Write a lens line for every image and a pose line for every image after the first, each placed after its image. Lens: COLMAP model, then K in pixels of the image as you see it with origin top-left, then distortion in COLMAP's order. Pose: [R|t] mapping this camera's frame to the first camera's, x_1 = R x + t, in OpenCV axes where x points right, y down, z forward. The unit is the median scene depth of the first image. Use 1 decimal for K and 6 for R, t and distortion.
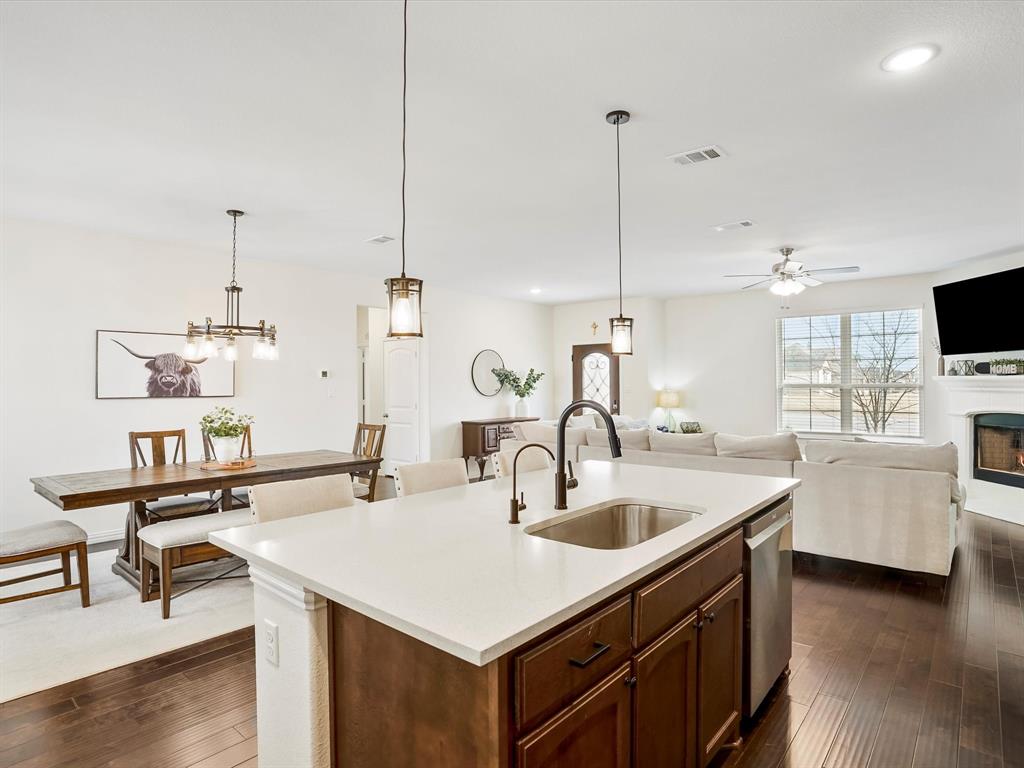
lens RADIAL K [[558.0, 0, 487.5], [0, 558.0, 379.4], [0, 0, 1]] dist [-0.057860, -0.000009]
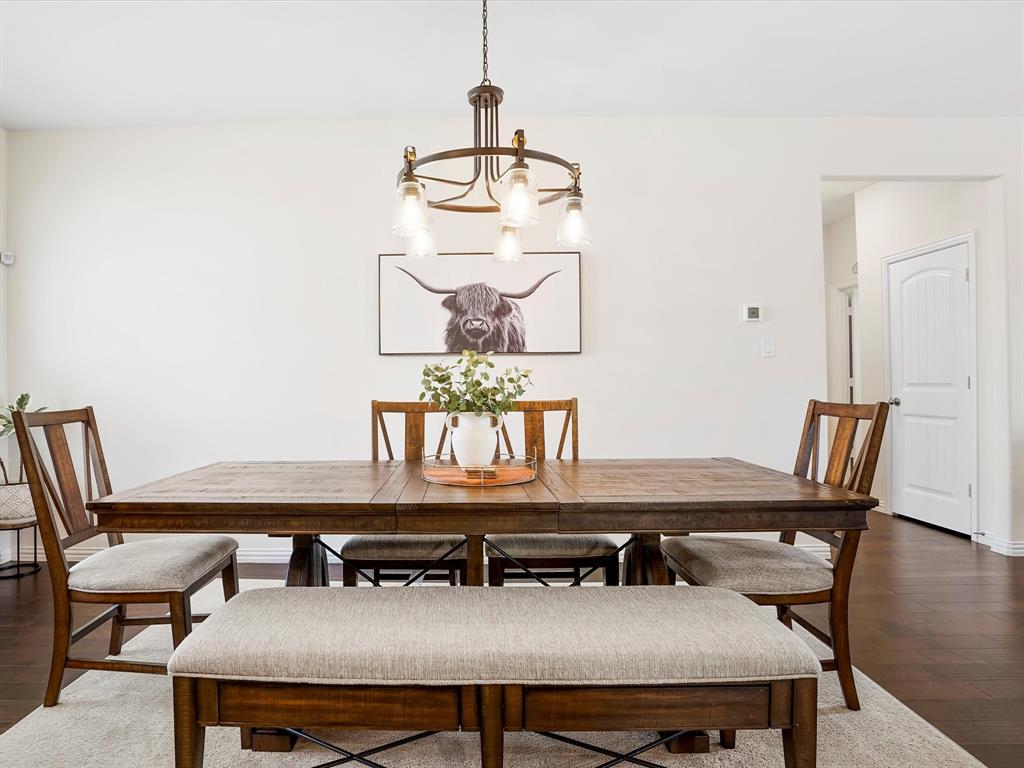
lens RADIAL K [[558.0, 0, 487.5], [0, 558.0, 379.4], [0, 0, 1]] dist [-0.057860, -0.000009]
pose [[0.674219, -0.007043, -0.738497, -0.101276], [0.007199, 0.999970, -0.002964, 0.065067], [0.738496, -0.003319, 0.674250, 0.580676]]
